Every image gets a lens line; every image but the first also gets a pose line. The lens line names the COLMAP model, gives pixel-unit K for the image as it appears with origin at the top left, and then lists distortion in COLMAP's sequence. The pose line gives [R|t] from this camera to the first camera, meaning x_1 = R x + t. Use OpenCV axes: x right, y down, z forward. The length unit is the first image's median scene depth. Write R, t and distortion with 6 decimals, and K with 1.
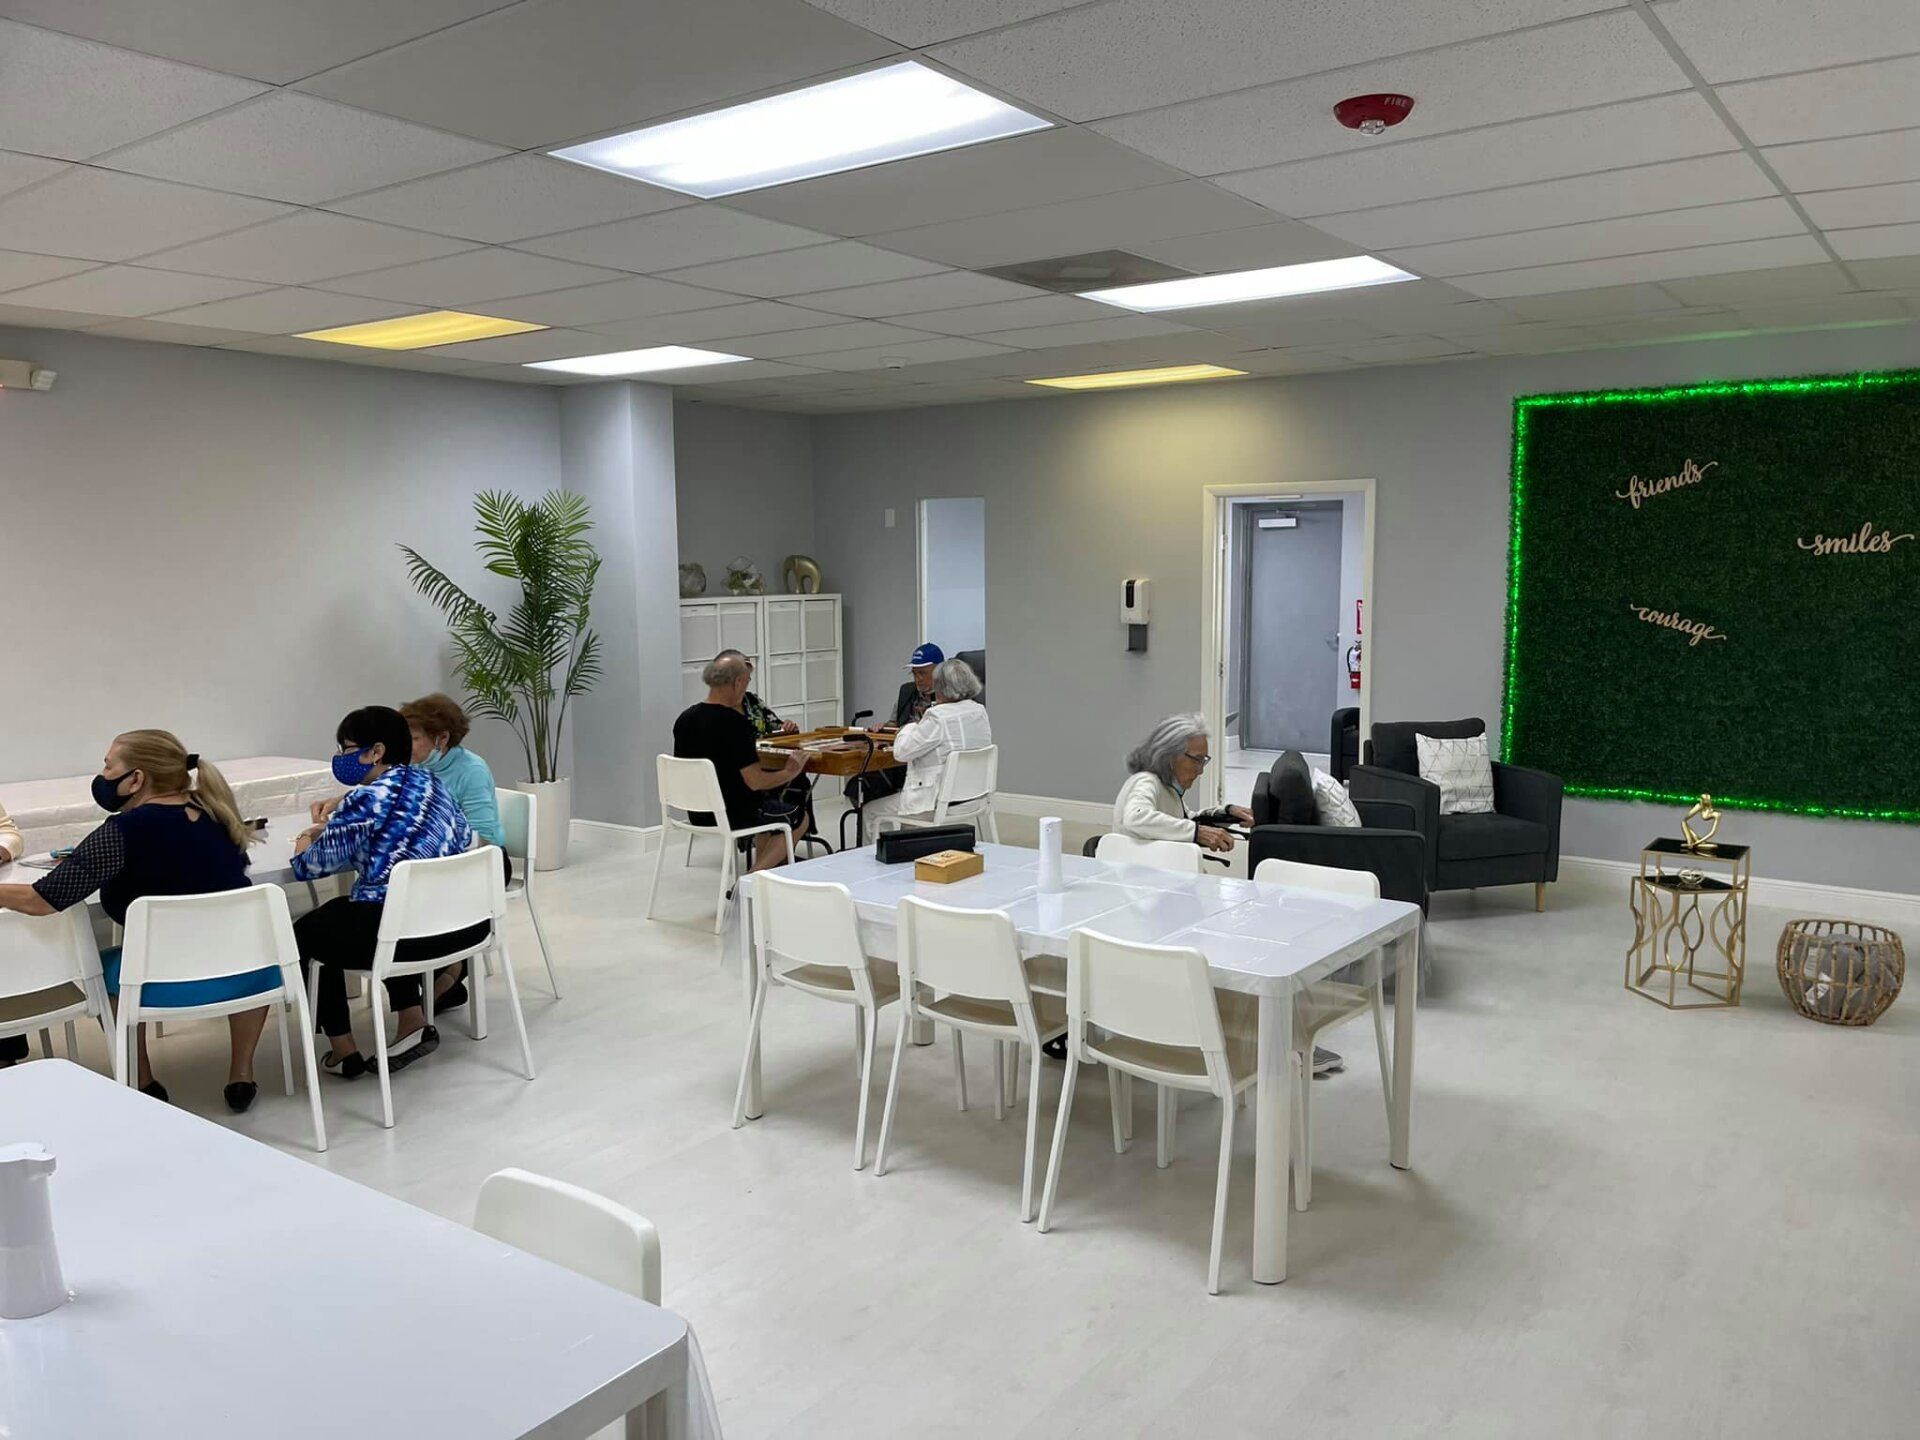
lens RADIAL K [[1432.9, 0, 973.4], [0, 1432.9, 751.1], [0, 0, 1]] dist [0.004574, -0.005997]
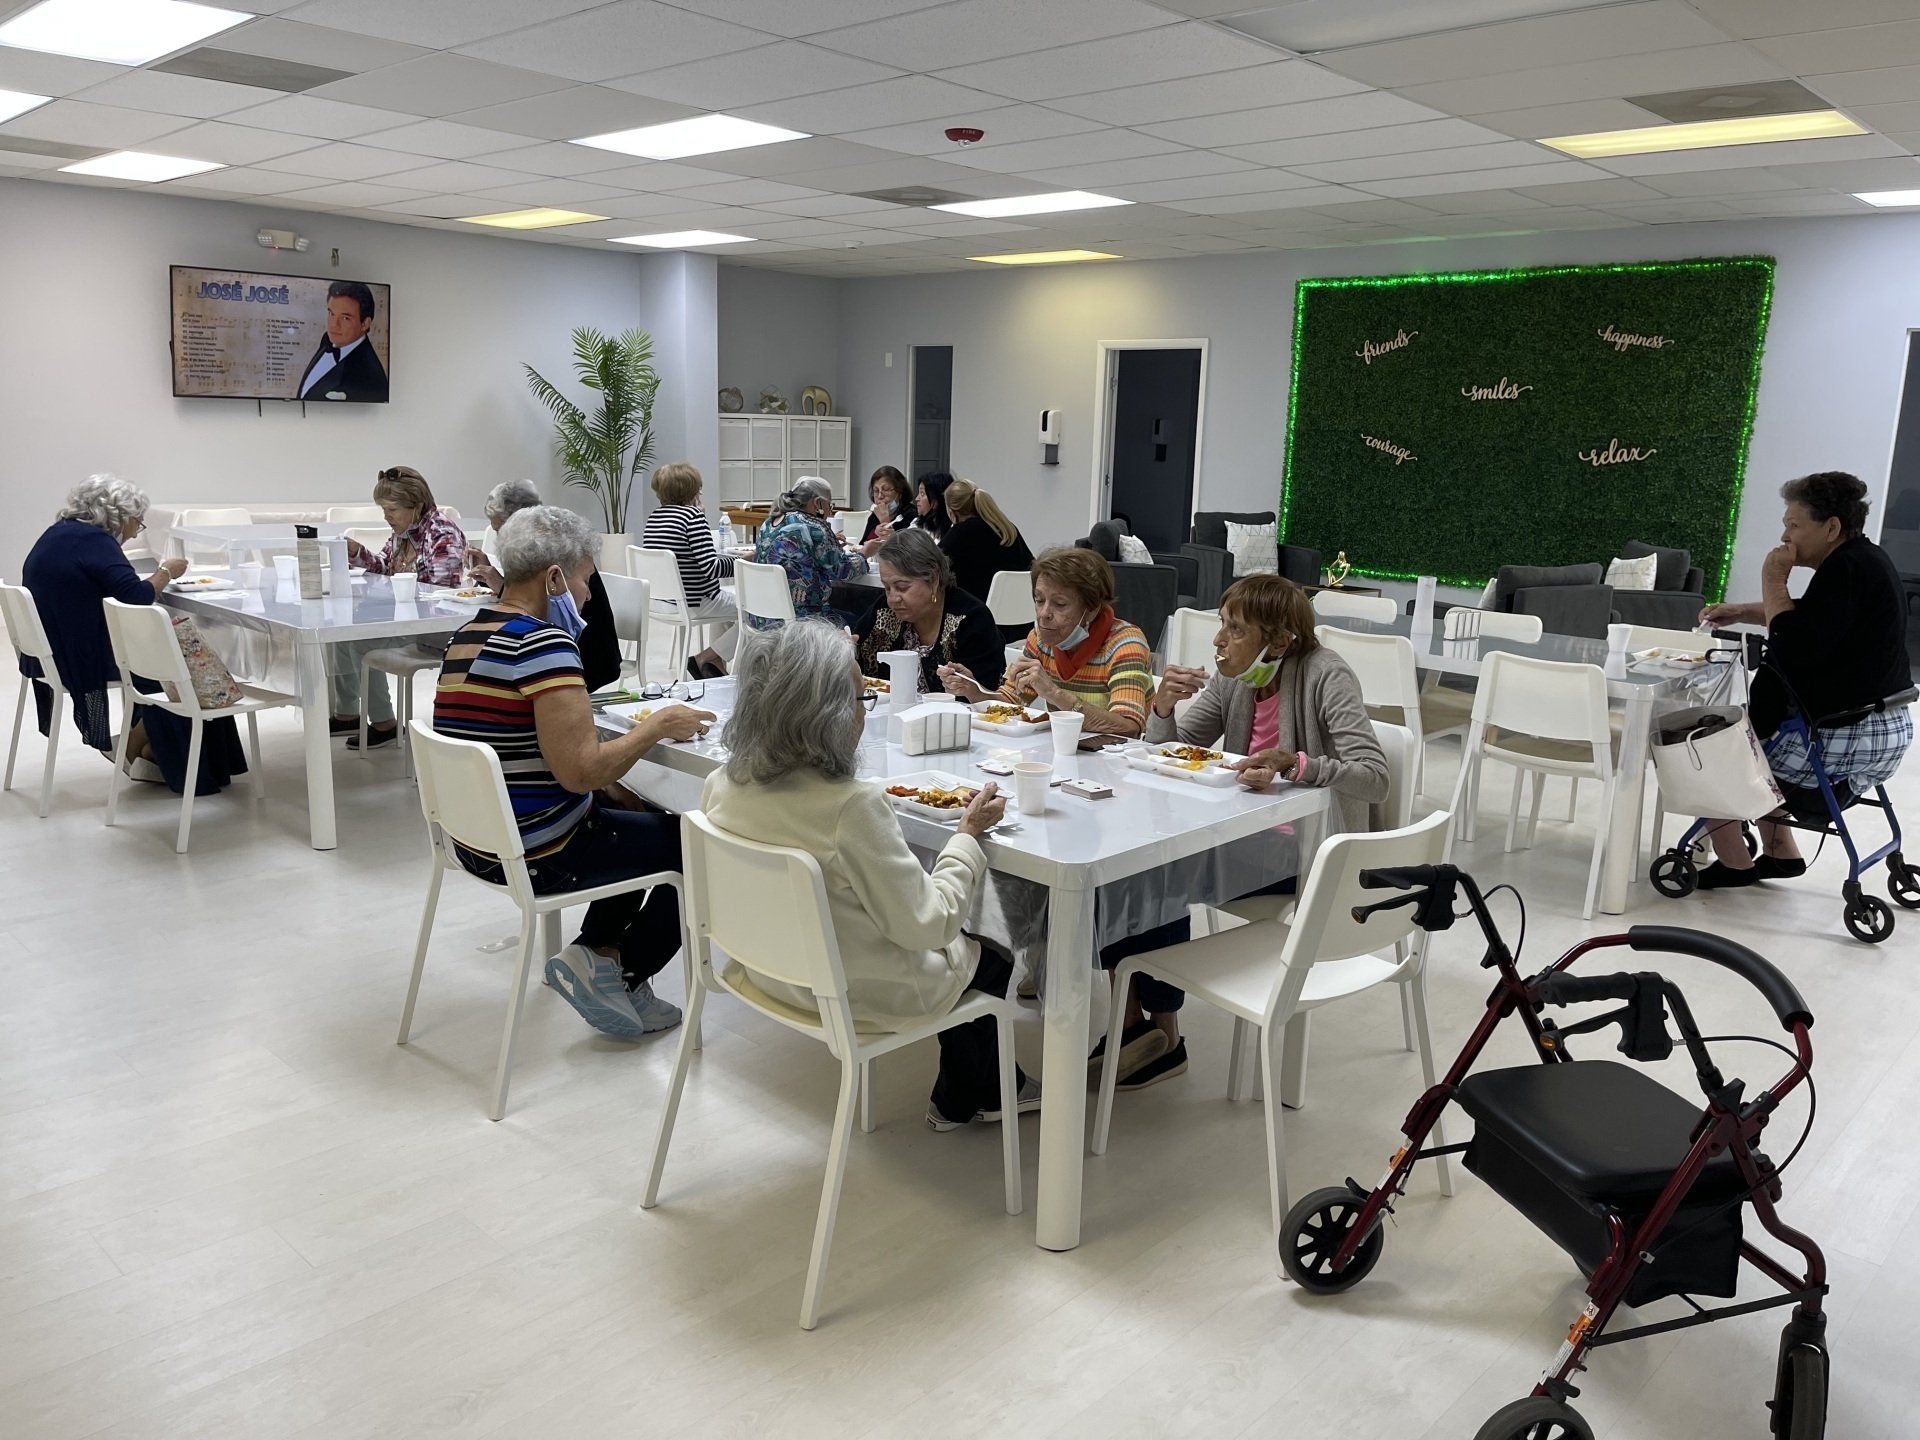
lens RADIAL K [[1432.9, 0, 971.4], [0, 1432.9, 762.7], [0, 0, 1]] dist [0.004574, -0.005997]
pose [[0.992359, 0.061705, -0.106847, 0.252725], [-0.050926, 0.993600, 0.100830, 0.096828], [0.112385, -0.094618, 0.989150, -0.469122]]
